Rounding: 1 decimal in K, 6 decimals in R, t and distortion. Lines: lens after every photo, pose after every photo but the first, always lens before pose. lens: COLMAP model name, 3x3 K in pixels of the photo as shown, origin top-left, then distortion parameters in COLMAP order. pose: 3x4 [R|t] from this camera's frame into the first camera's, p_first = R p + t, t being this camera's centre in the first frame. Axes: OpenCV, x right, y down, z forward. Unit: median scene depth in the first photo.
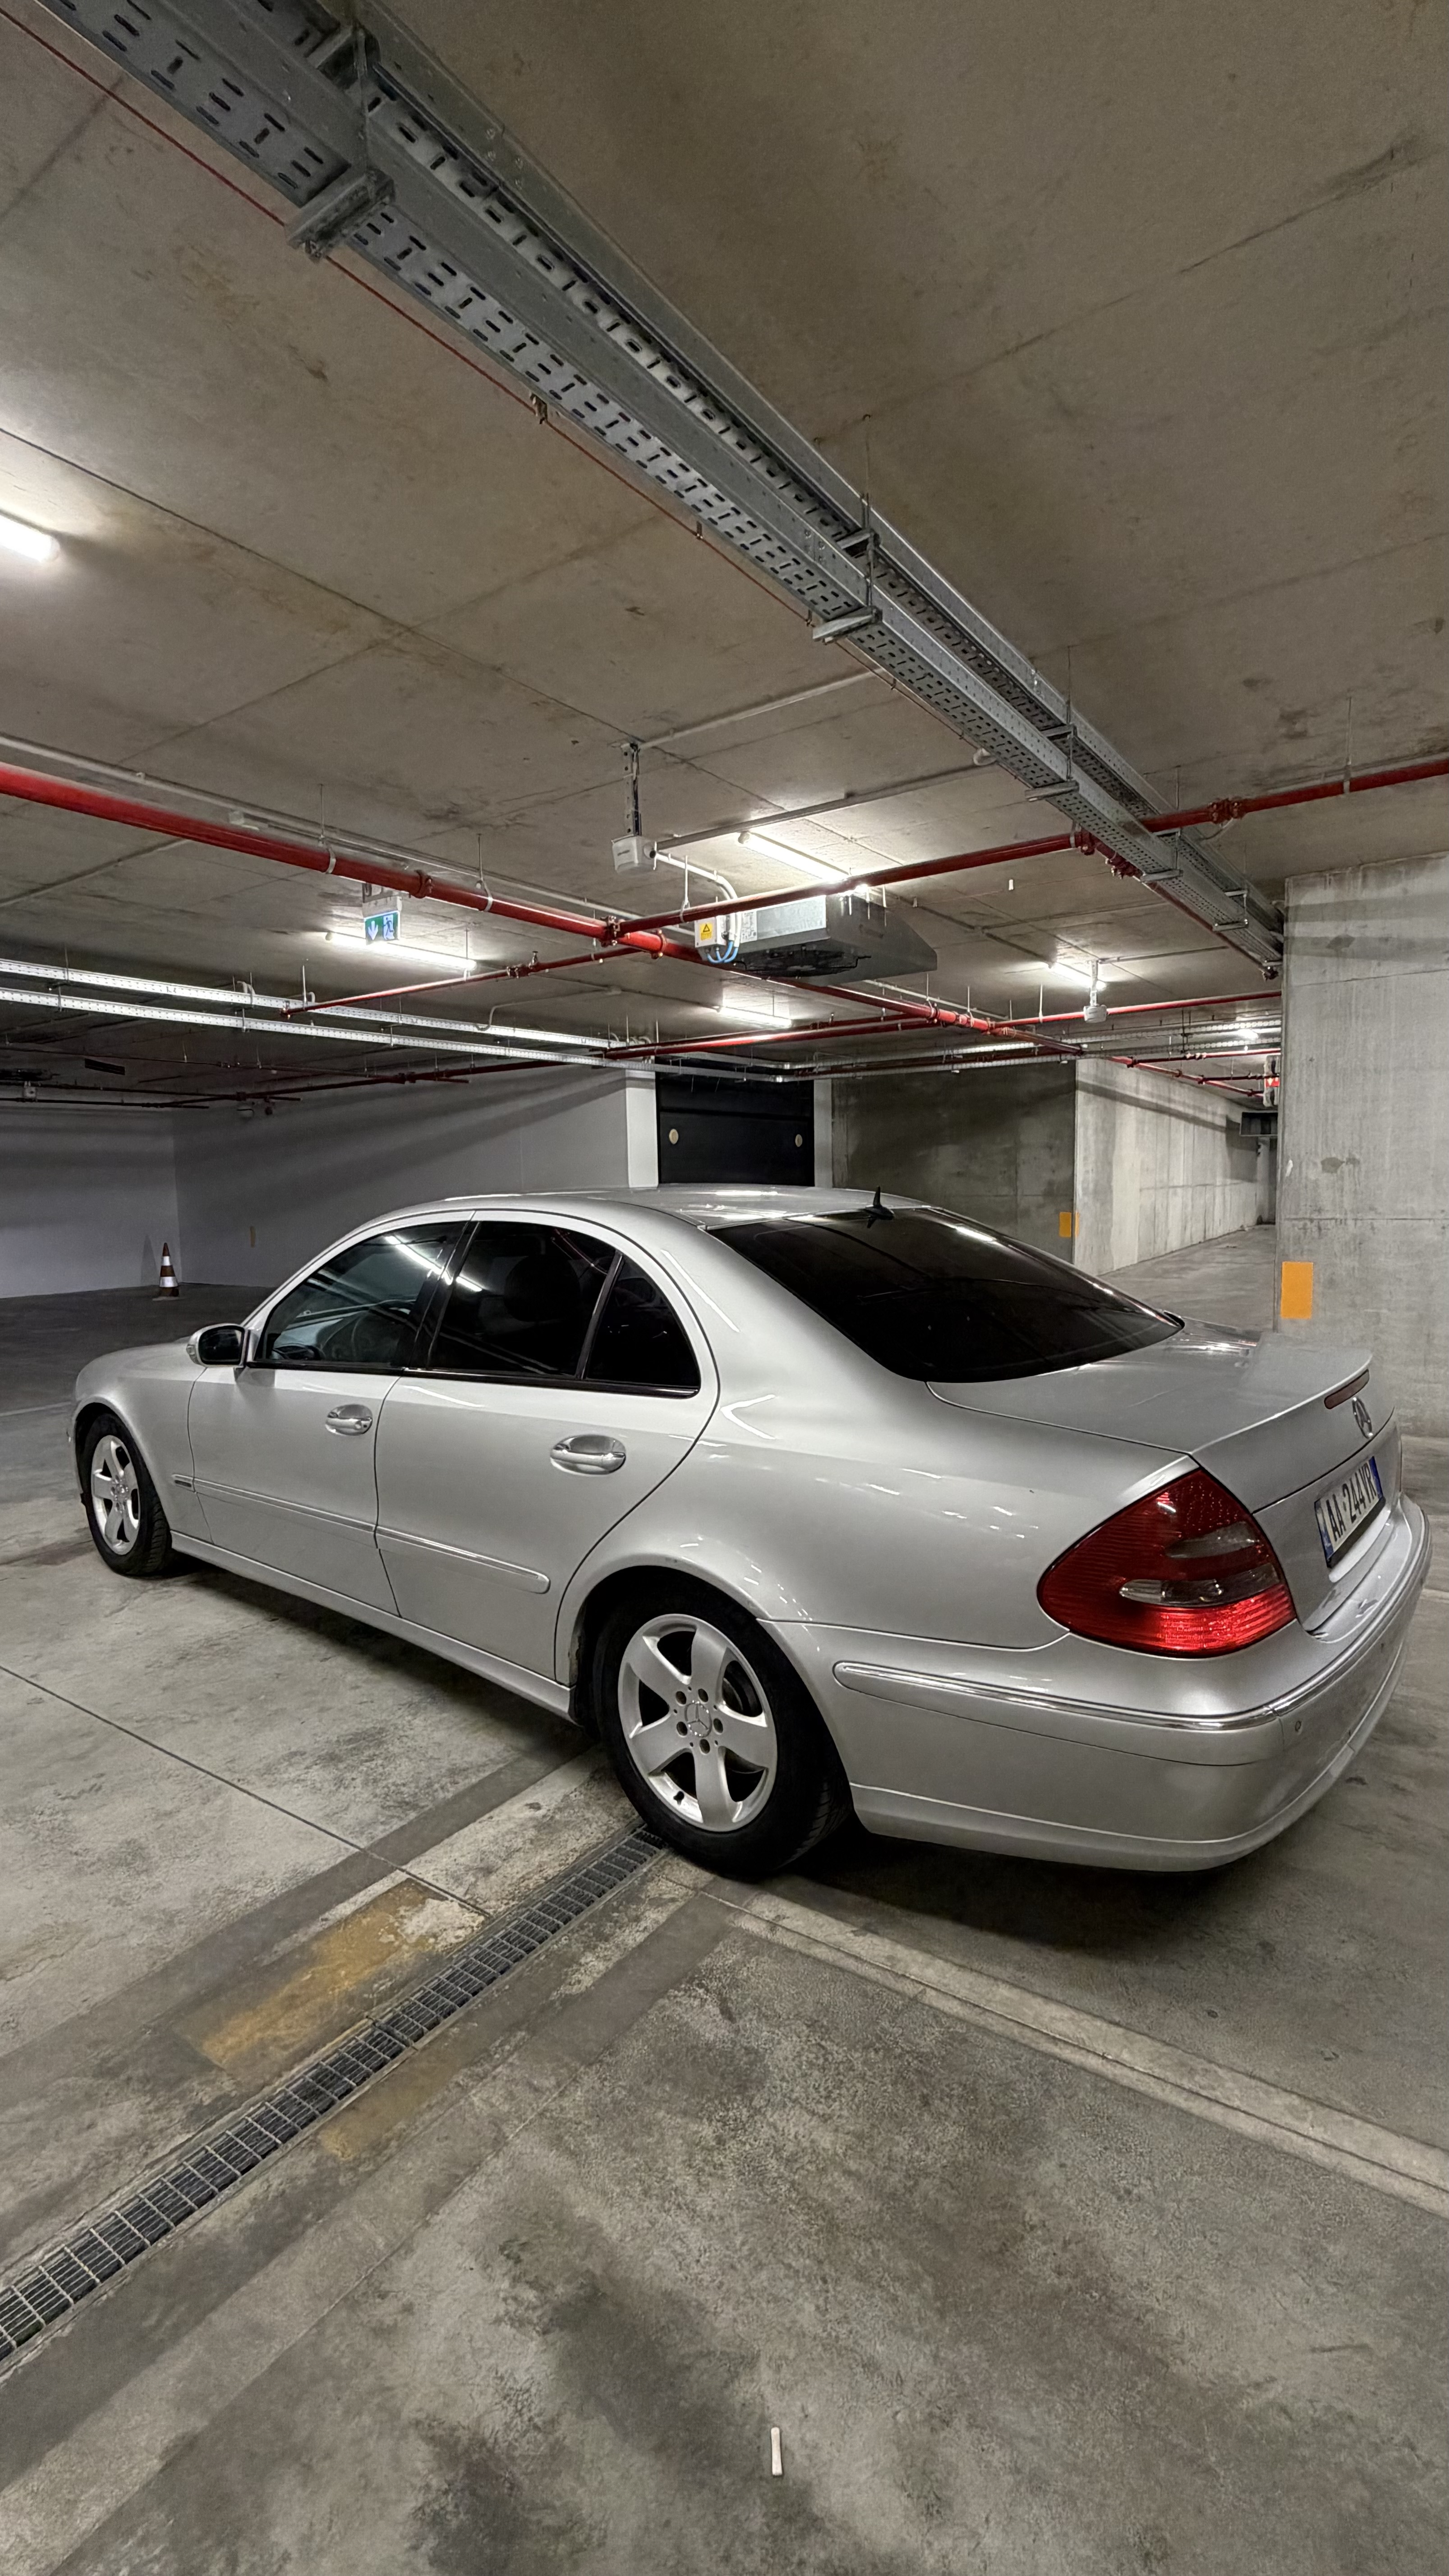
lens RADIAL K [[1127.3, 0, 727.6], [0, 1127.3, 1292.7], [0, 0, 1]] dist [0.000164, -0.000167]
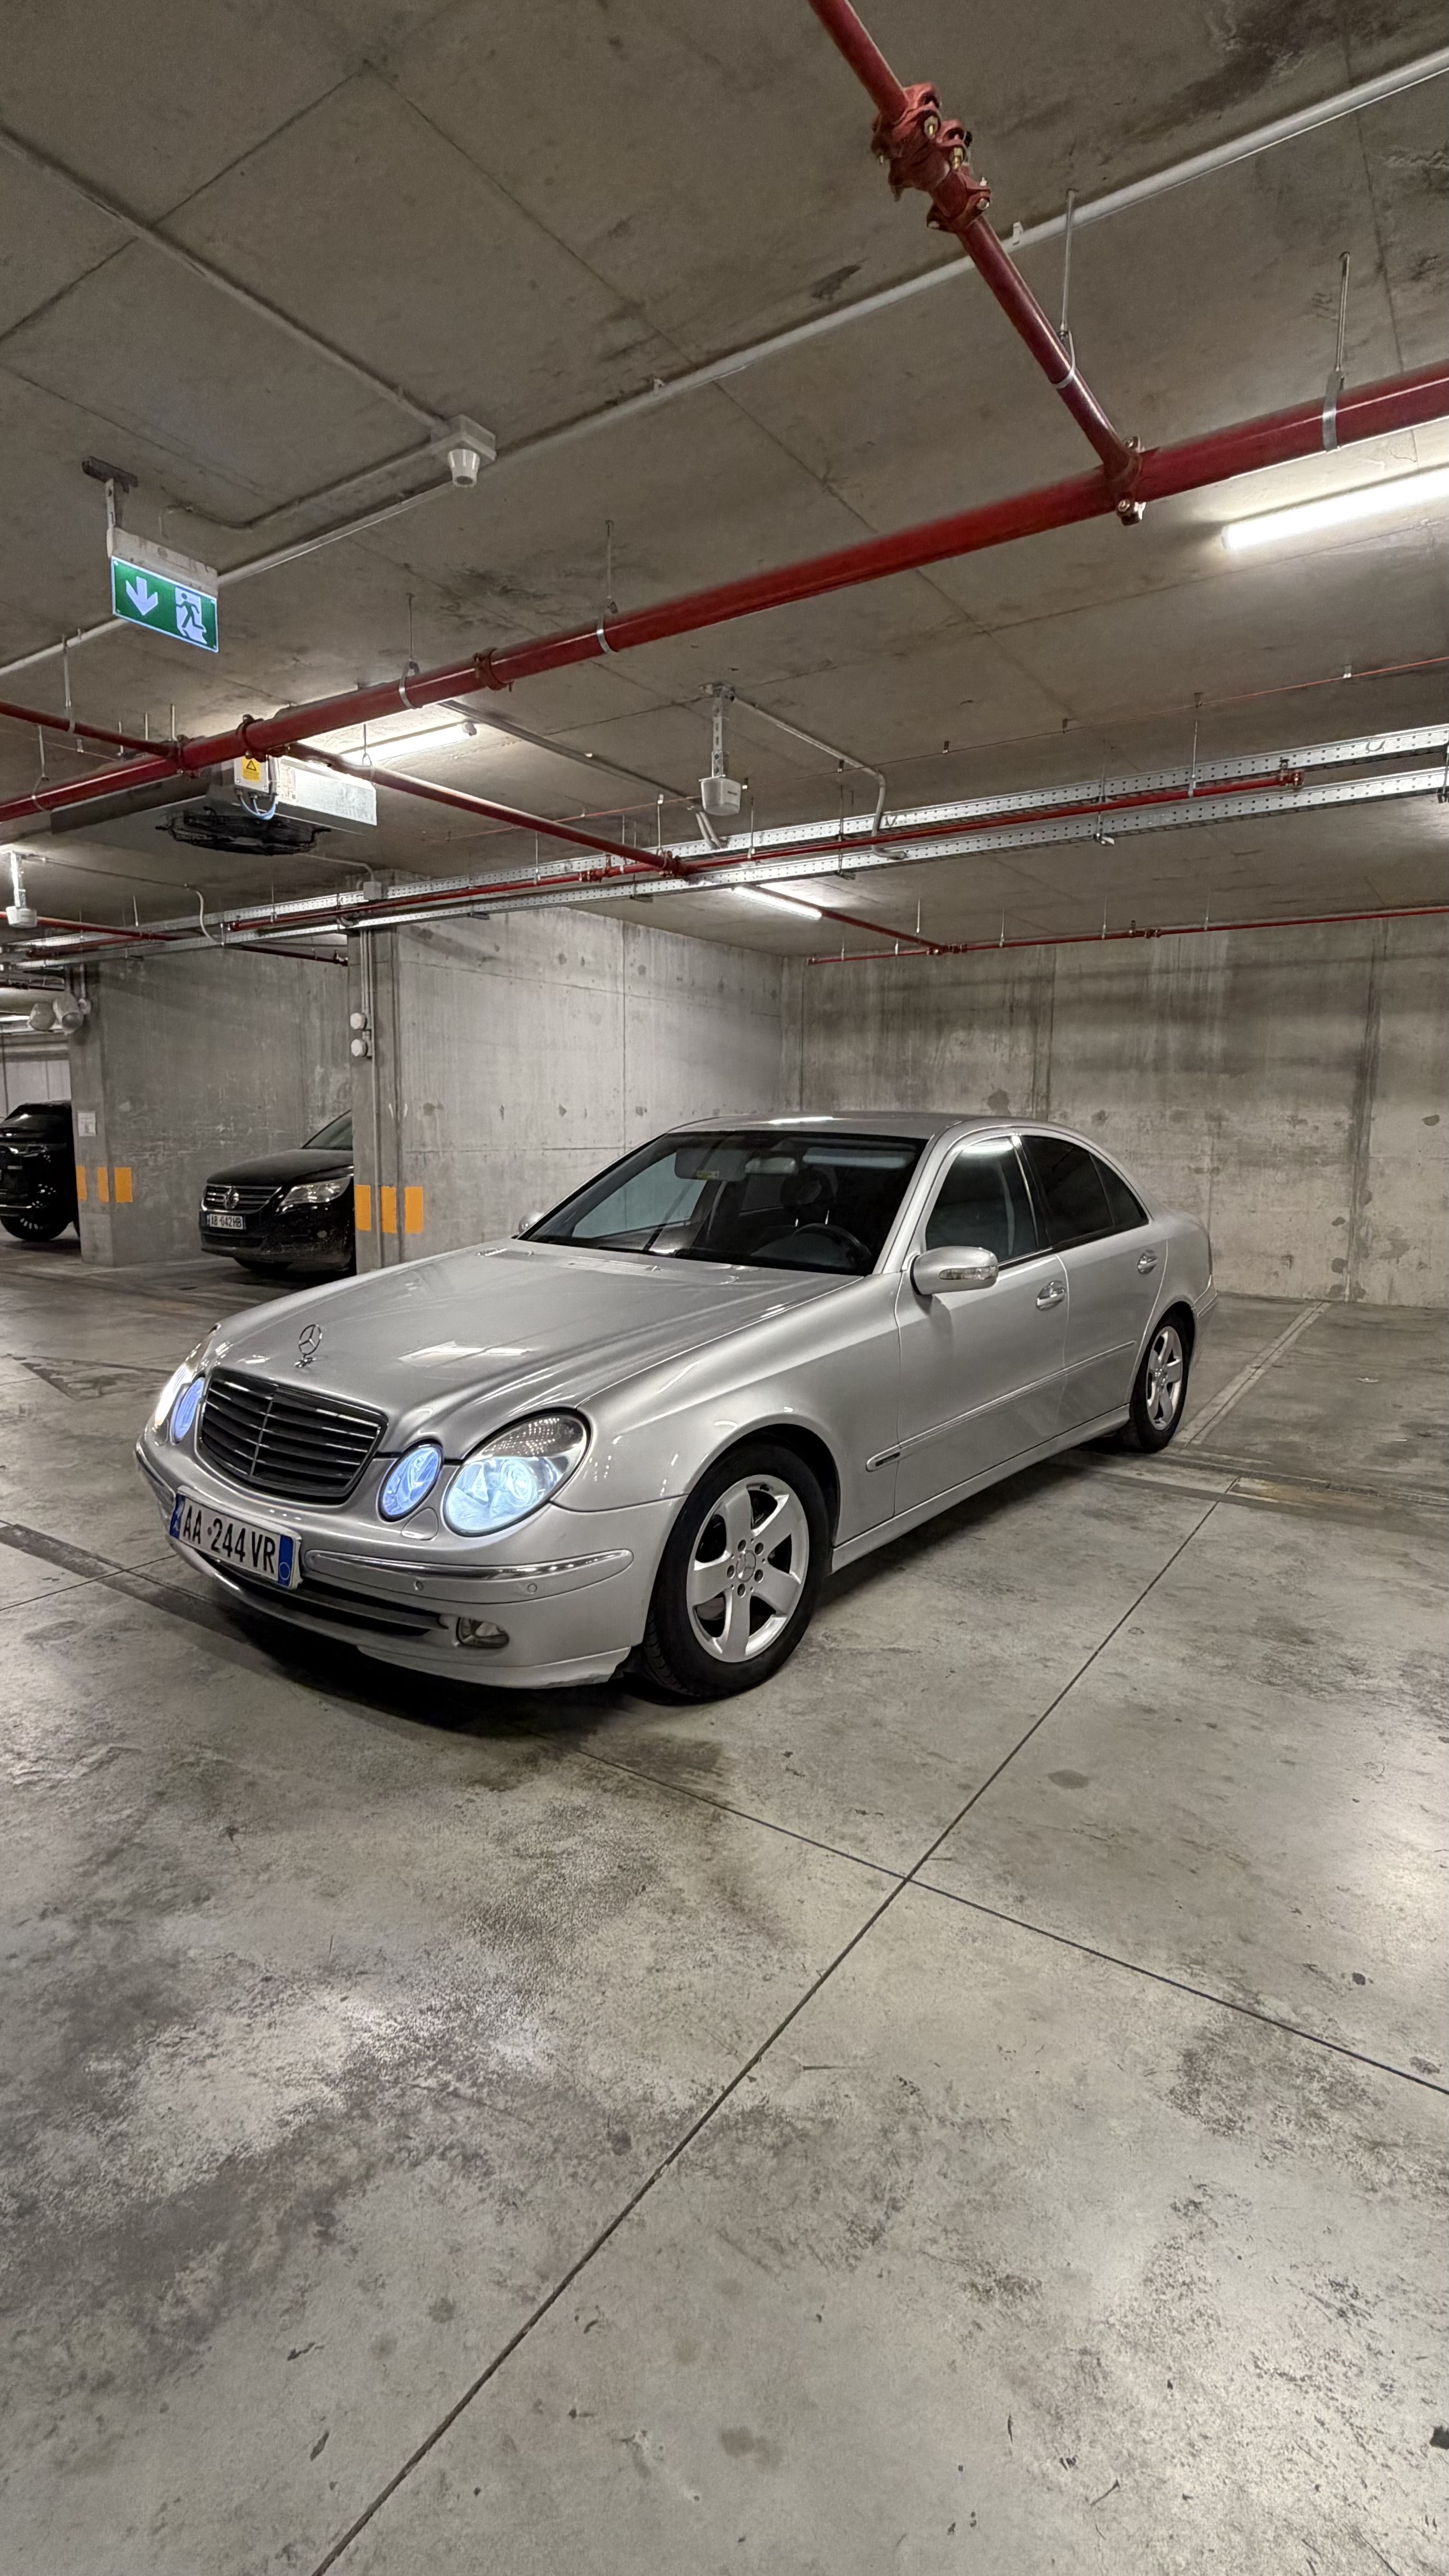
lens RADIAL K [[1183.3, 0, 726.2], [0, 1183.3, 1294.1], [0, 0, 1]] dist [-0.004055, -0.000202]
pose [[-0.021261, -0.120870, 0.992441, -1.303110], [0.089007, 0.988494, 0.122297, -0.063484], [-0.995804, 0.090935, -0.010258, 1.102881]]
